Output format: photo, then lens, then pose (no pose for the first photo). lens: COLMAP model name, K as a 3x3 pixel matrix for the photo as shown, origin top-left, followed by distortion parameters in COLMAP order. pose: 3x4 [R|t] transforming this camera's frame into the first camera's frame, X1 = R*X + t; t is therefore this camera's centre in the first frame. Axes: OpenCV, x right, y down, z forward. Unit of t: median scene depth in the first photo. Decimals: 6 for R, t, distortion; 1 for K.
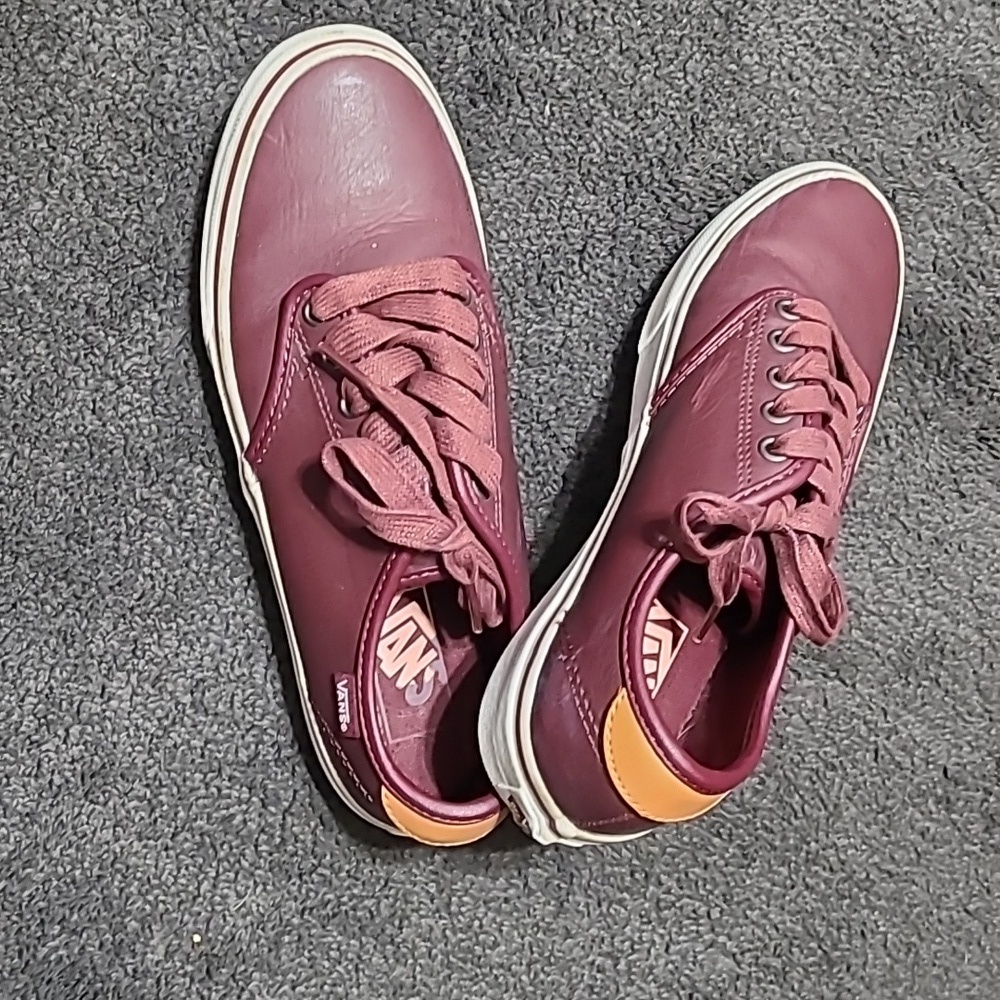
lens RADIAL K [[1747.5, 0, 523.5], [0, 1747.5, 483.7], [0, 0, 1]] dist [0.015090, 0.077913]
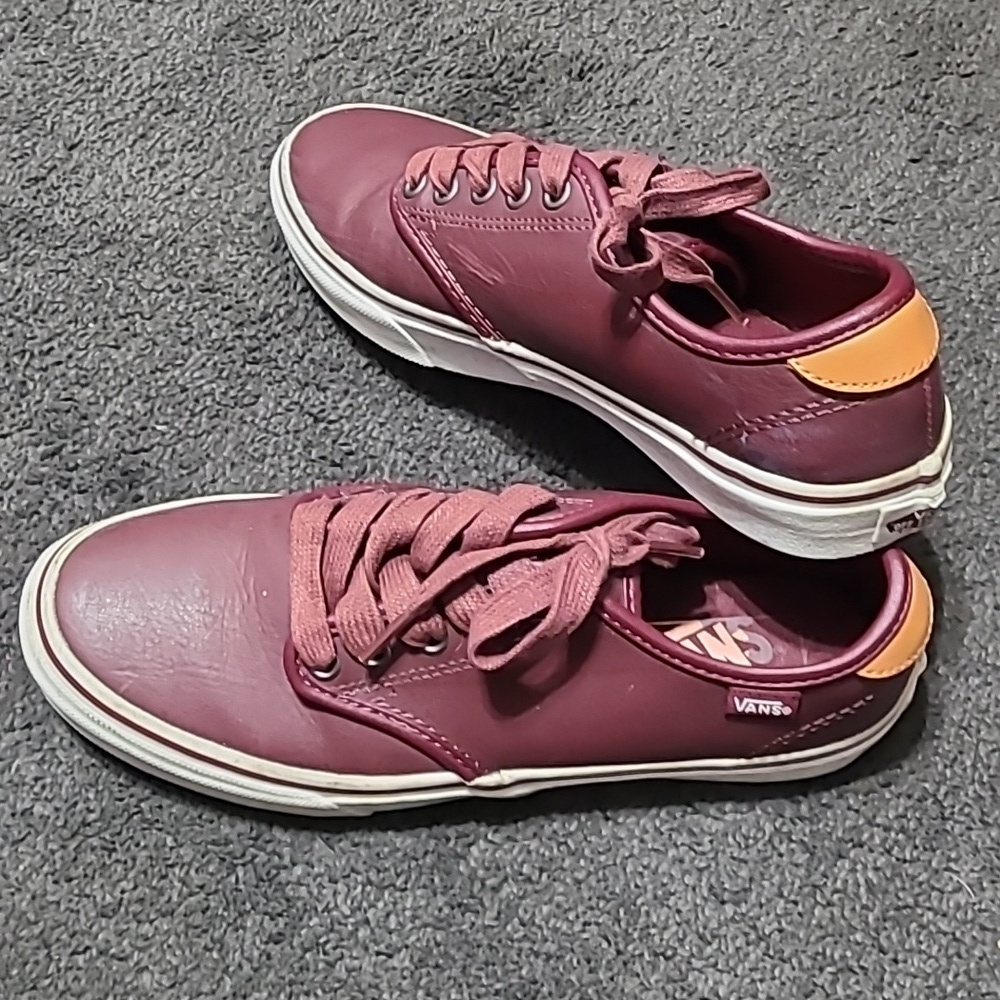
lens RADIAL K [[1747.5, 0, 523.5], [0, 1747.5, 483.7], [0, 0, 1]] dist [0.015090, 0.077913]
pose [[0.164760, -0.968046, 0.189055, -0.168564], [0.986237, 0.159009, -0.045300, 0.026767], [0.013791, 0.193917, 0.980921, 0.092092]]
